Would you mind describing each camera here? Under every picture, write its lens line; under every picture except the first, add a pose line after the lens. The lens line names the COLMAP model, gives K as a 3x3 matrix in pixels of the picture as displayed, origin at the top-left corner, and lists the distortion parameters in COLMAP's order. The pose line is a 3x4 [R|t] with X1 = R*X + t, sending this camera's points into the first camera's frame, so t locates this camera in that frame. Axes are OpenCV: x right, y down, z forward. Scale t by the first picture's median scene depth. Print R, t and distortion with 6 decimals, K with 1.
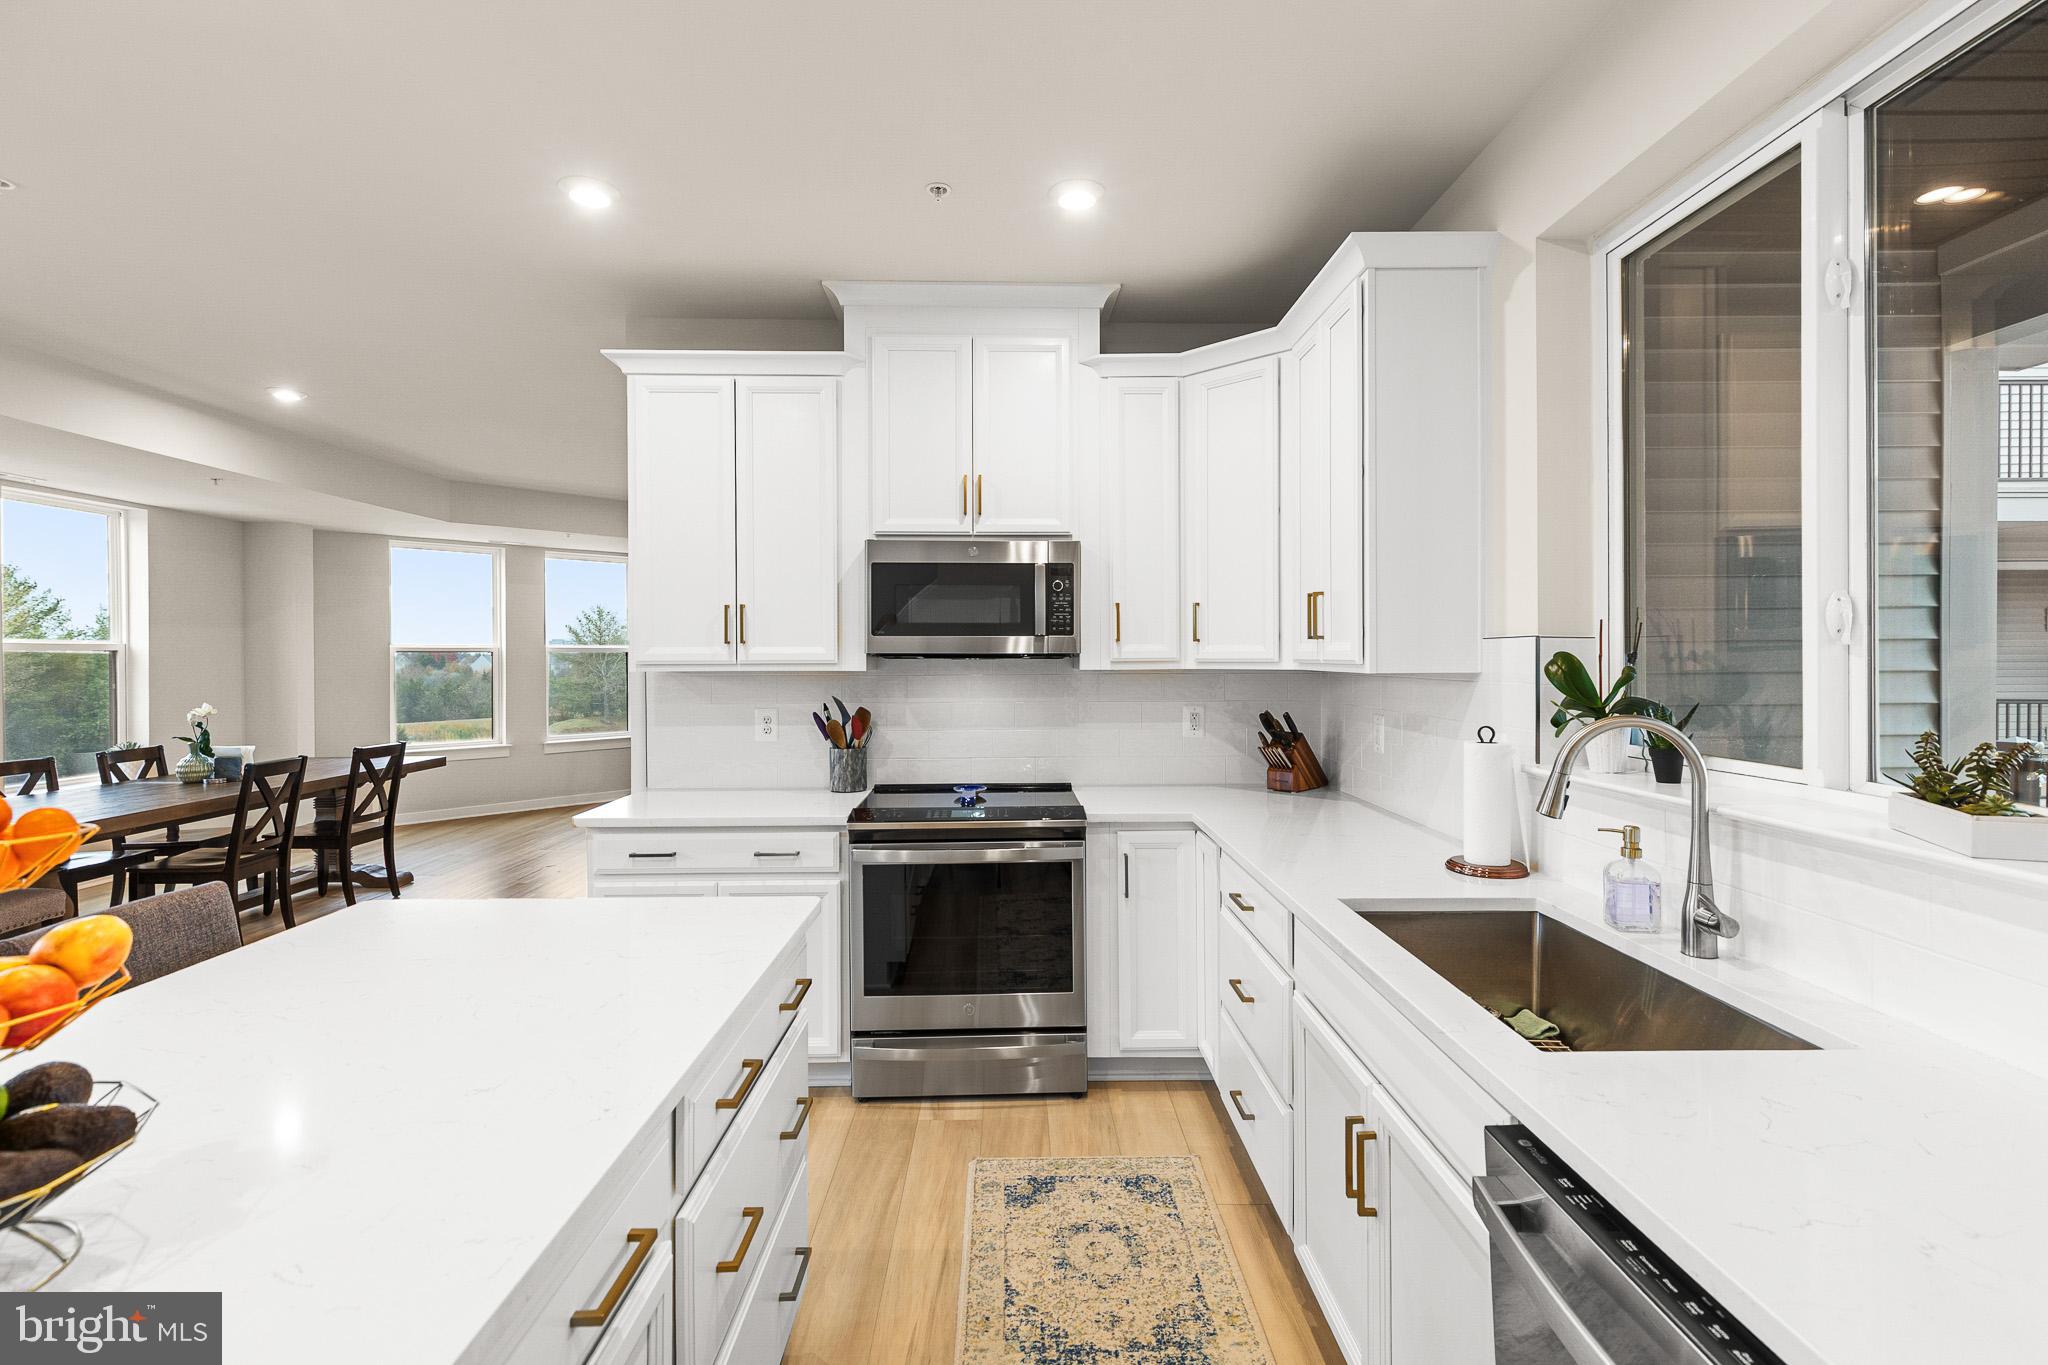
lens RADIAL K [[918.6, 0, 1022.9], [0, 918.6, 668.7], [0, 0, 1]] dist [0.008819, -0.000177]
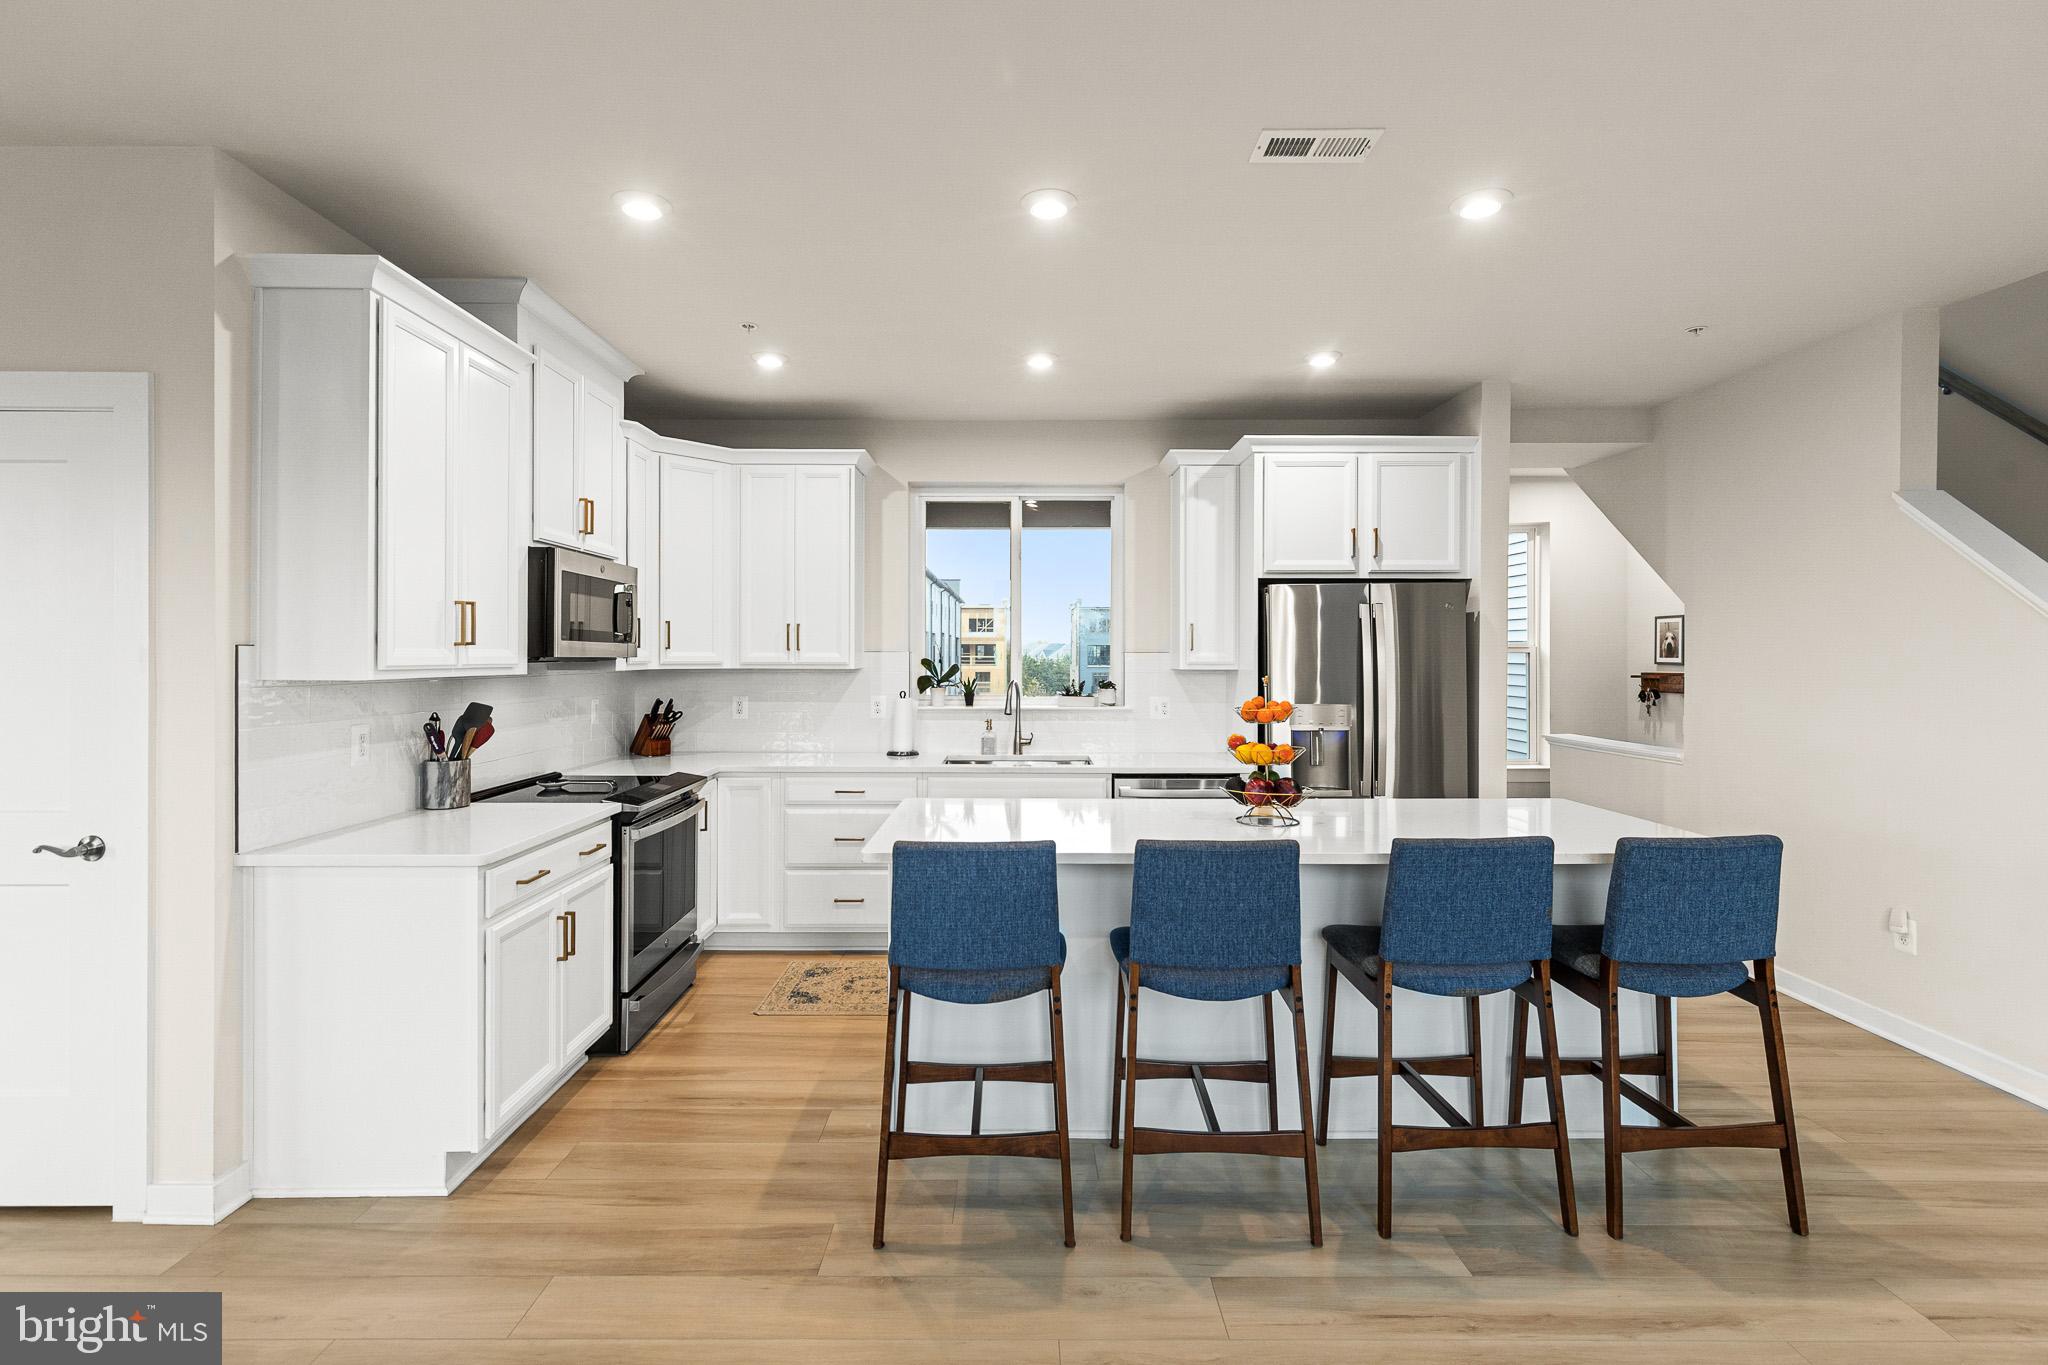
lens RADIAL K [[918.6, 0, 1022.9], [0, 918.6, 668.7], [0, 0, 1]] dist [0.008819, -0.000177]
pose [[0.011191, -0.009240, 0.999895, -1.160938], [0.009083, 0.999917, 0.009138, -0.007657], [-0.999896, 0.008979, 0.011274, 0.444033]]
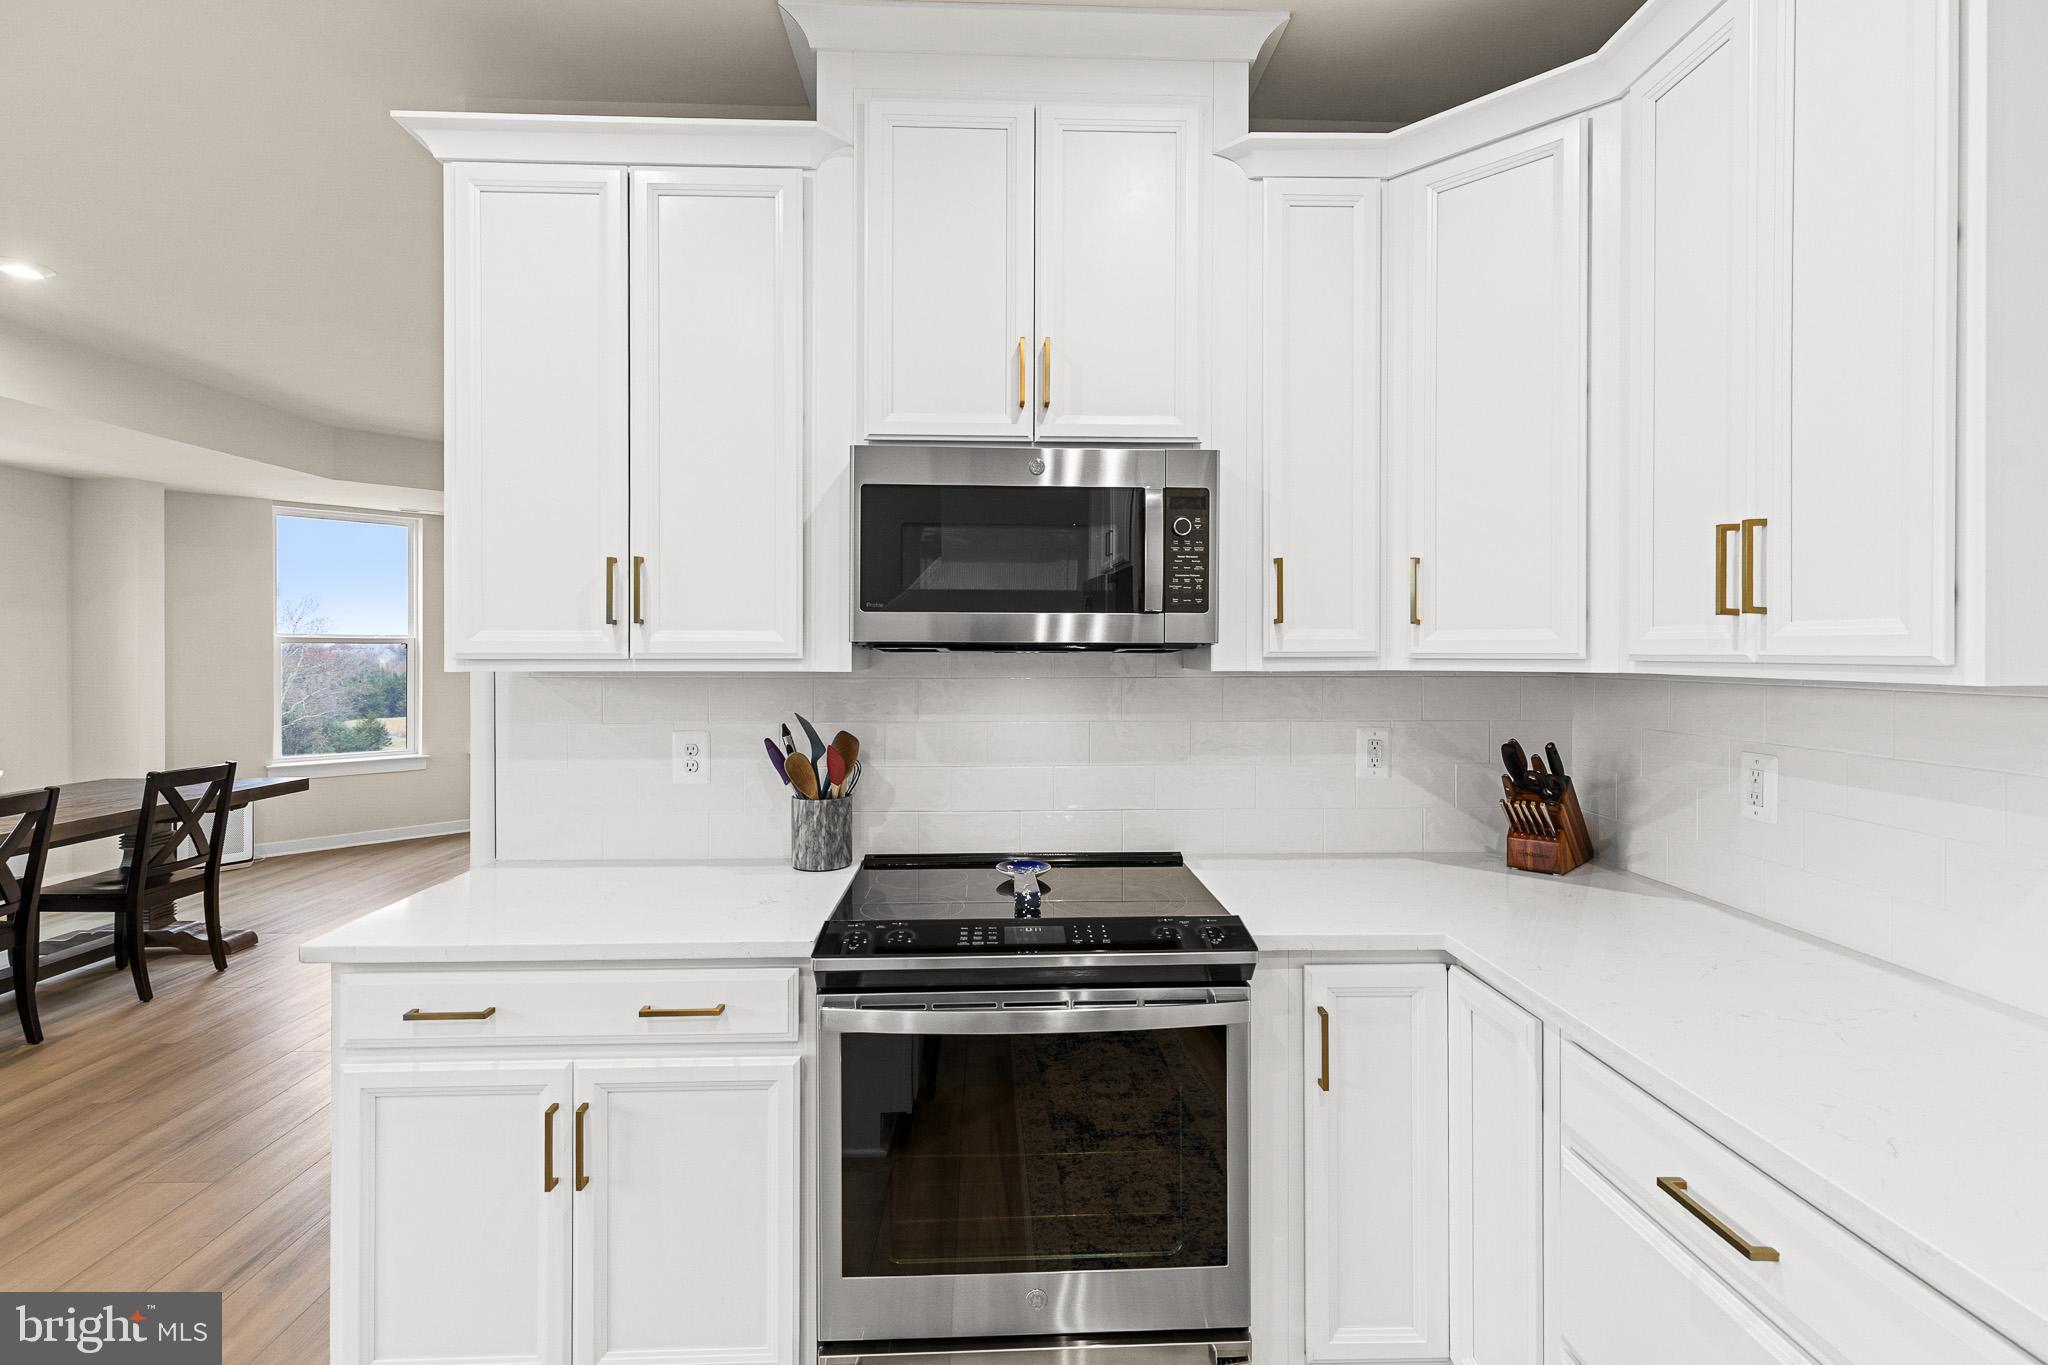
lens RADIAL K [[904.8, 0, 1024.1], [0, 904.8, 653.1], [0, 0, 1]] dist [0.011652, 0.000140]
pose [[0.999910, 0.003934, 0.012846, -0.066771], [-0.003772, 0.999913, -0.012604, -0.002608], [-0.012894, 0.012555, 0.999838, 0.414146]]
